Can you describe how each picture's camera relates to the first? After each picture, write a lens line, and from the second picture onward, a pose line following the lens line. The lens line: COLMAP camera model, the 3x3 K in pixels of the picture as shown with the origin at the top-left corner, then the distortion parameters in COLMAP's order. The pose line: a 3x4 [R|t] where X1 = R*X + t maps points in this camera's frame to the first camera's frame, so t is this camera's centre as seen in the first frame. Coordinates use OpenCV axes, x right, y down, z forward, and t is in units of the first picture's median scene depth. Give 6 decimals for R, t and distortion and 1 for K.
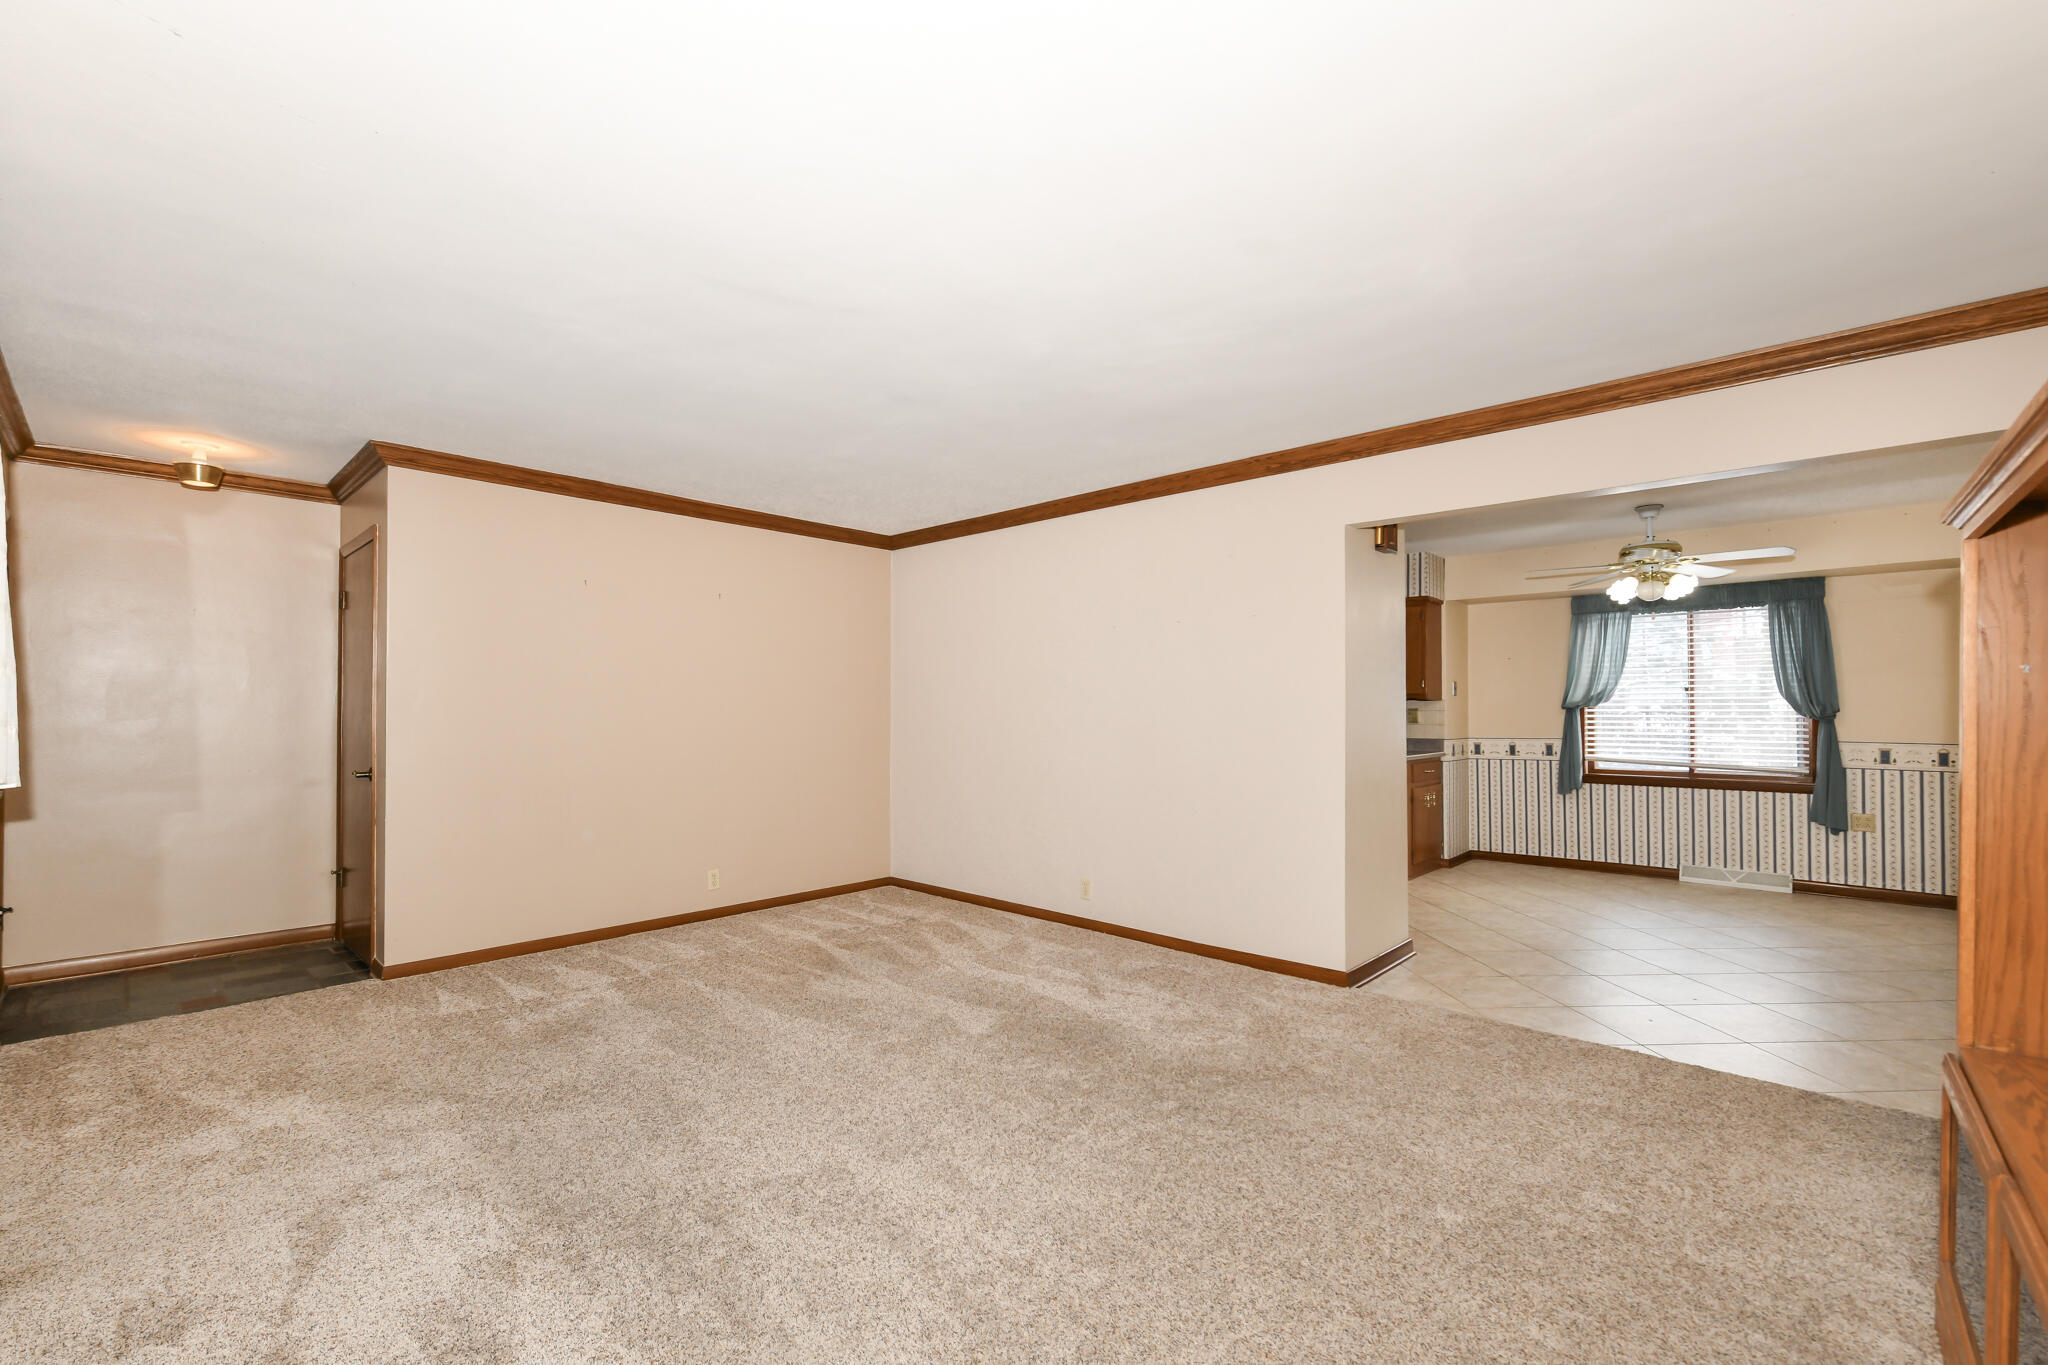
lens RADIAL K [[862.6, 0, 1020.9], [0, 862.6, 694.1], [0, 0, 1]] dist [-0.007955, -0.000264]
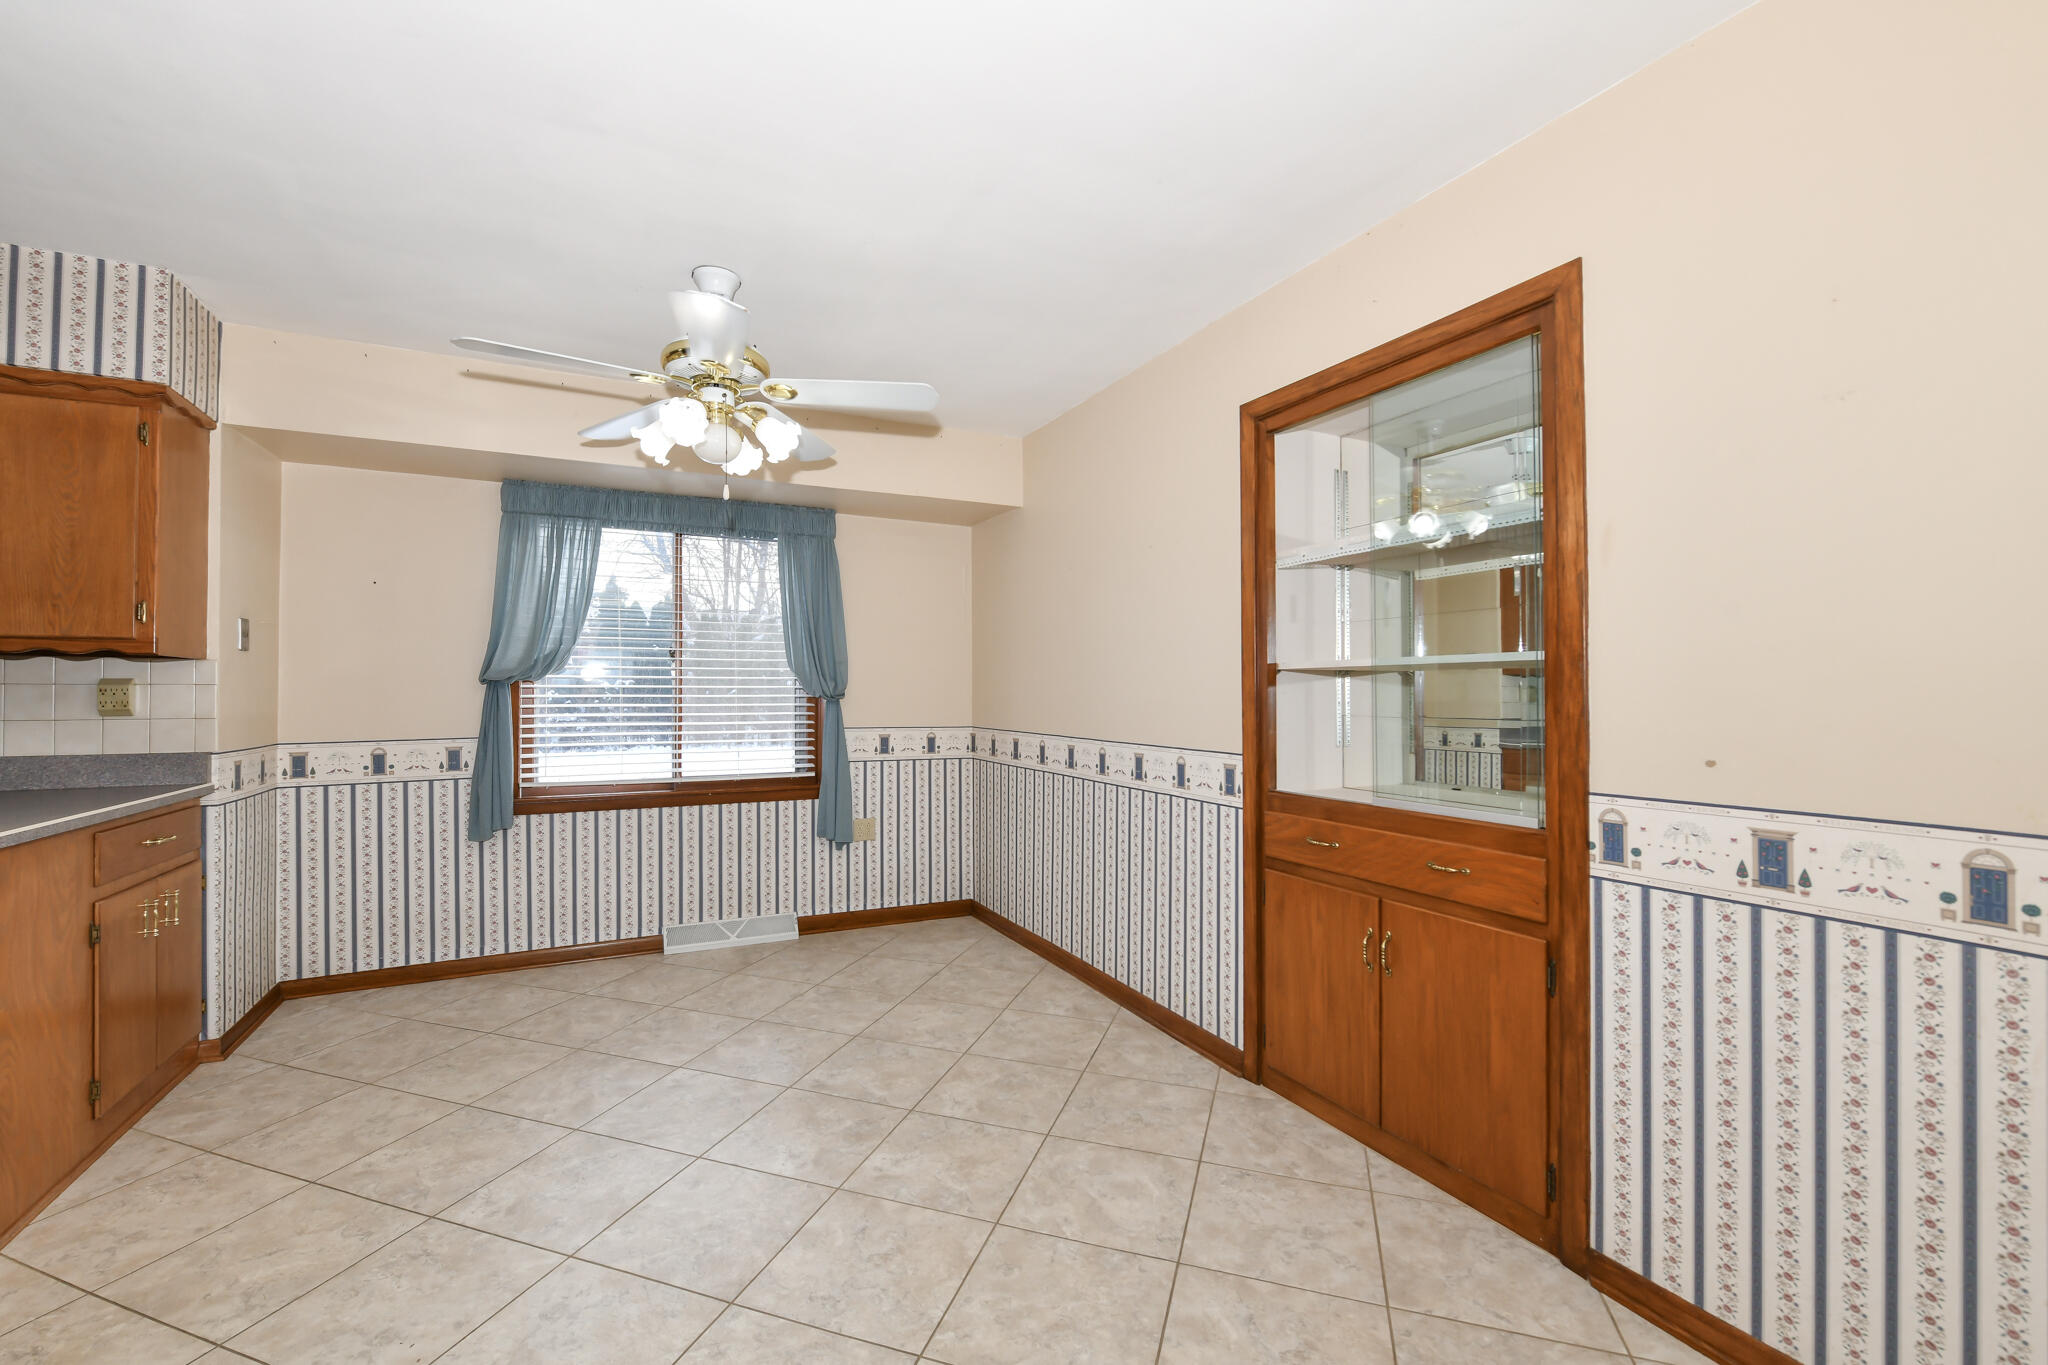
lens RADIAL K [[862.6, 0, 1026.6], [0, 862.6, 689.0], [0, 0, 1]] dist [-0.007955, -0.000264]
pose [[0.359684, 0.006271, 0.933053, 0.276641], [-0.016198, 0.999869, -0.000476, 0.017303], [-0.932934, -0.014943, 0.359738, 0.540607]]
